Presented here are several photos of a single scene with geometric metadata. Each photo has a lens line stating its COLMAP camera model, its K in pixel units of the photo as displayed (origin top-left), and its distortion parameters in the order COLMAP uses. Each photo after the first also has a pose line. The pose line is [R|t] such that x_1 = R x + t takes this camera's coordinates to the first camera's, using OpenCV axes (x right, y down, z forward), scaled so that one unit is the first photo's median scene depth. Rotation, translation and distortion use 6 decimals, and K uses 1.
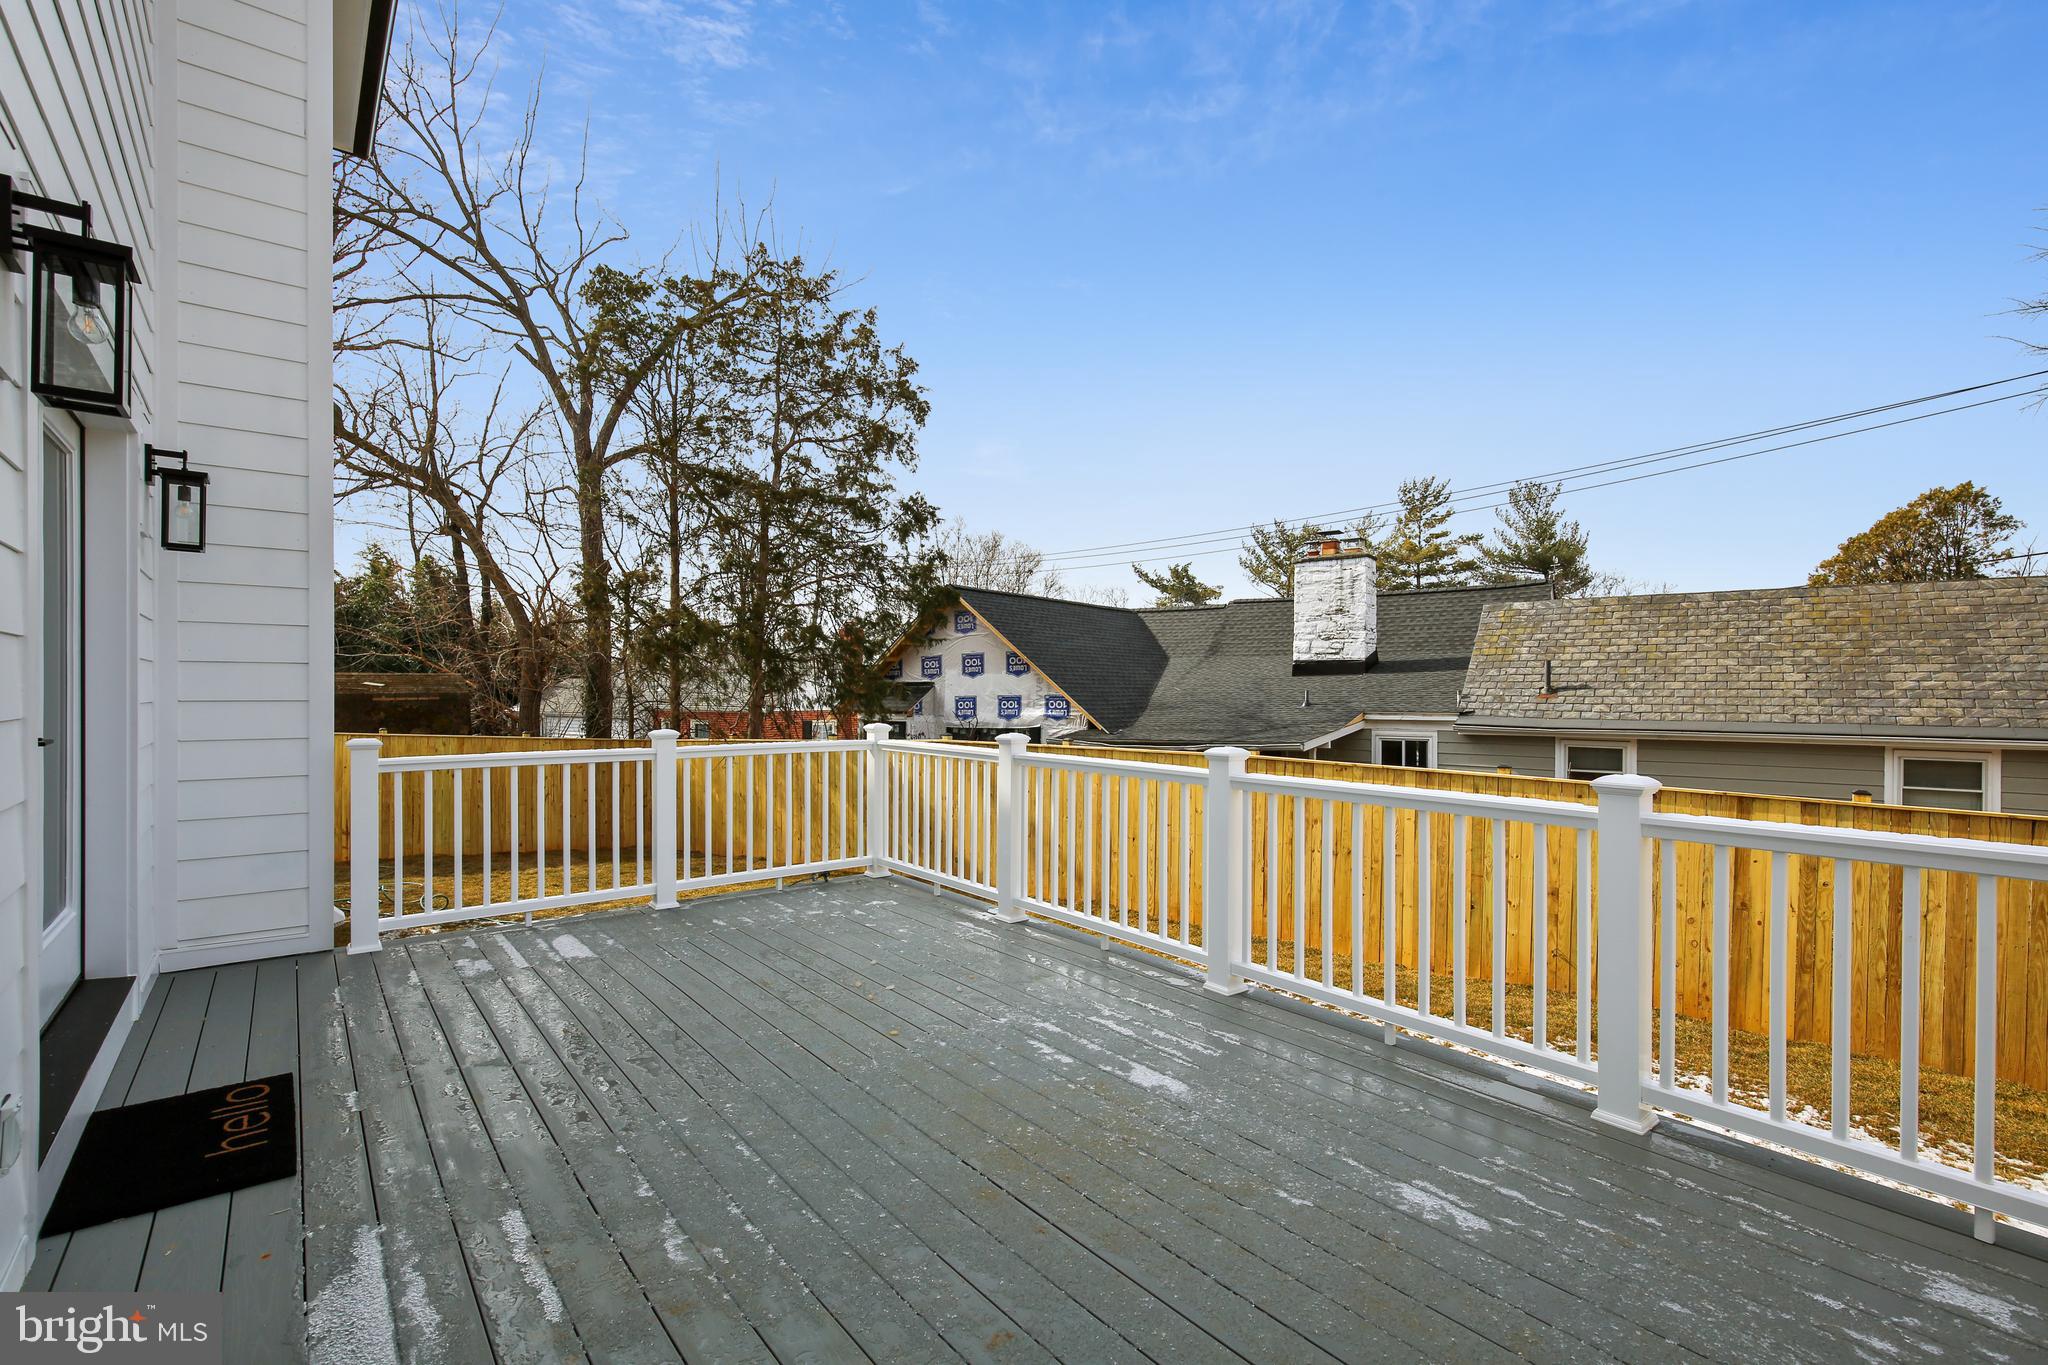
lens RADIAL K [[931.3, 0, 1024.0], [0, 931.3, 682.5], [0, 0, 1]] dist [0.003071, 0.000276]
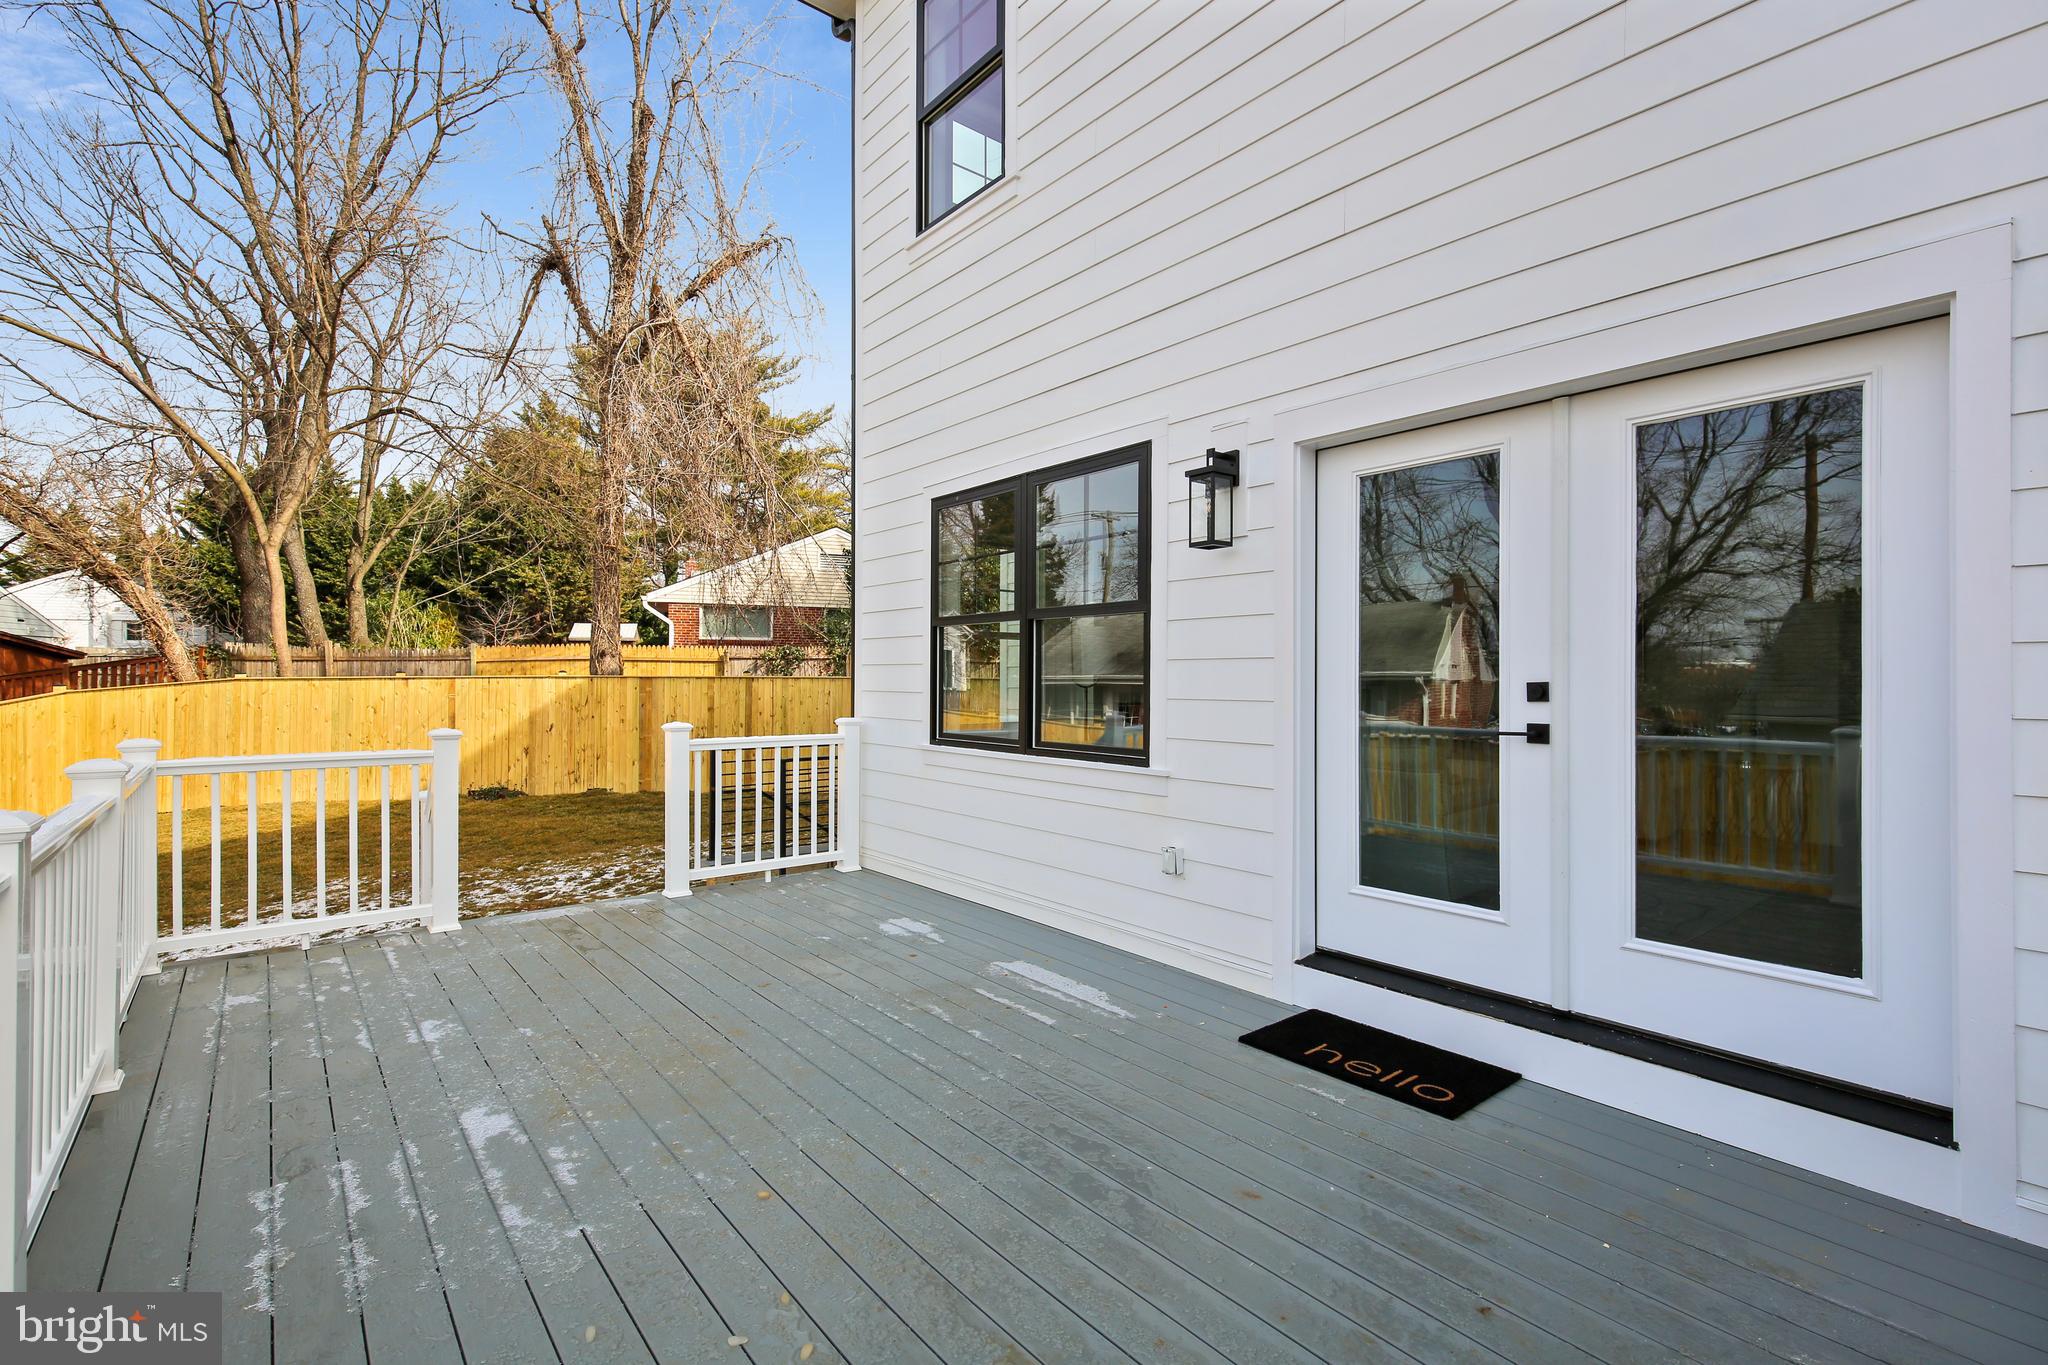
lens RADIAL K [[931.3, 0, 1024.0], [0, 931.3, 682.5], [0, 0, 1]] dist [0.003071, 0.000276]
pose [[-0.999907, -0.005404, -0.012527, -0.458272], [-0.005329, 0.999968, -0.005997, 0.014583], [0.012559, -0.005930, -0.999904, 2.431360]]
